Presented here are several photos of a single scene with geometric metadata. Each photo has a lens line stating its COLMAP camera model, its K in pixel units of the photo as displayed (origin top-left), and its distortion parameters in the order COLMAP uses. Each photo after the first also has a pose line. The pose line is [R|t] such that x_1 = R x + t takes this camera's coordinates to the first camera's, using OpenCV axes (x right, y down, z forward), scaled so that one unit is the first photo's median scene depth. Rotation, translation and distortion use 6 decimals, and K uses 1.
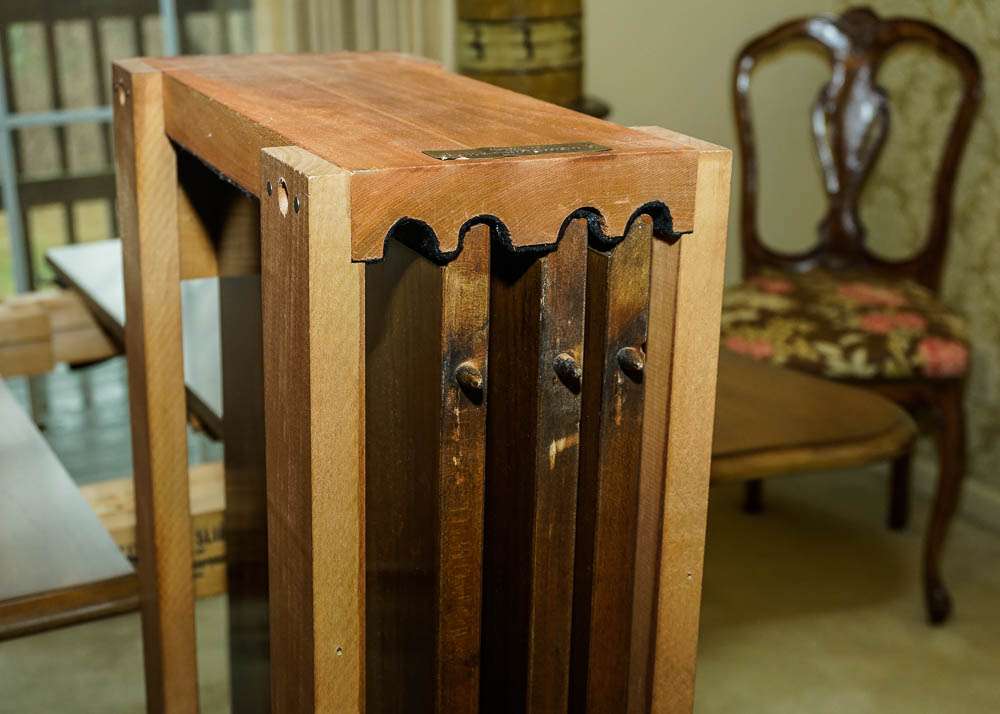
lens RADIAL K [[1573.8, 0, 498.5], [0, 1573.8, 357.8], [0, 0, 1]] dist [-0.020048, 0.000000]
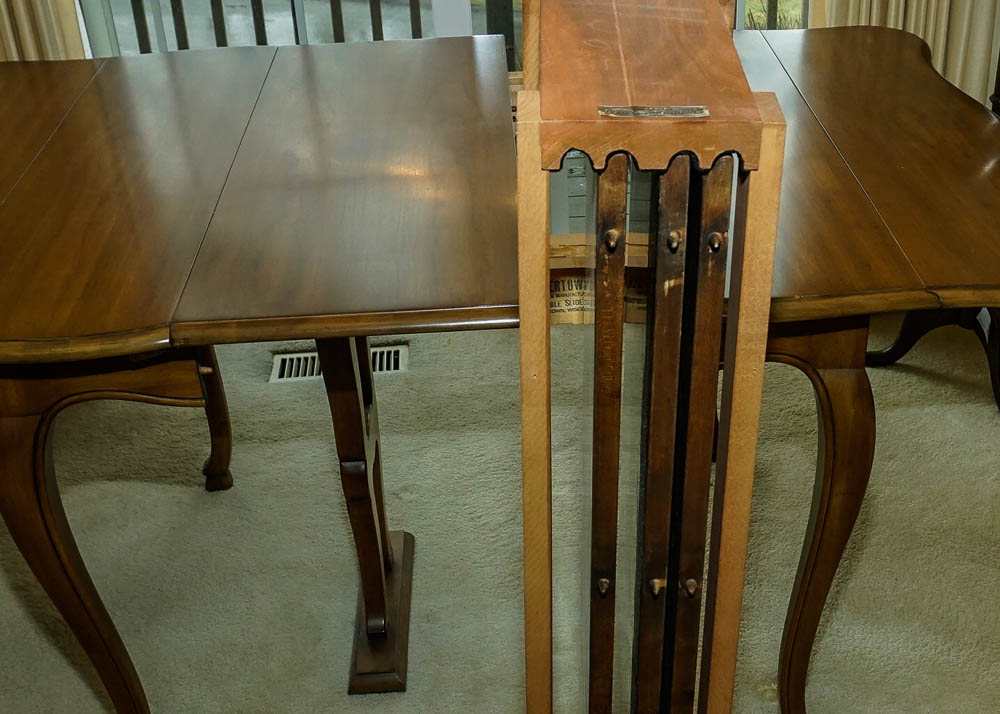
lens RADIAL K [[1225.2, 0, 503.4], [0, 1225.2, 356.7], [0, 0, 1]] dist [-0.035835, 0.000000]
pose [[0.909414, 0.182660, -0.373633, 0.395415], [-0.101630, 0.968757, 0.226234, -0.153422], [0.403284, -0.167768, 0.899565, -0.284760]]
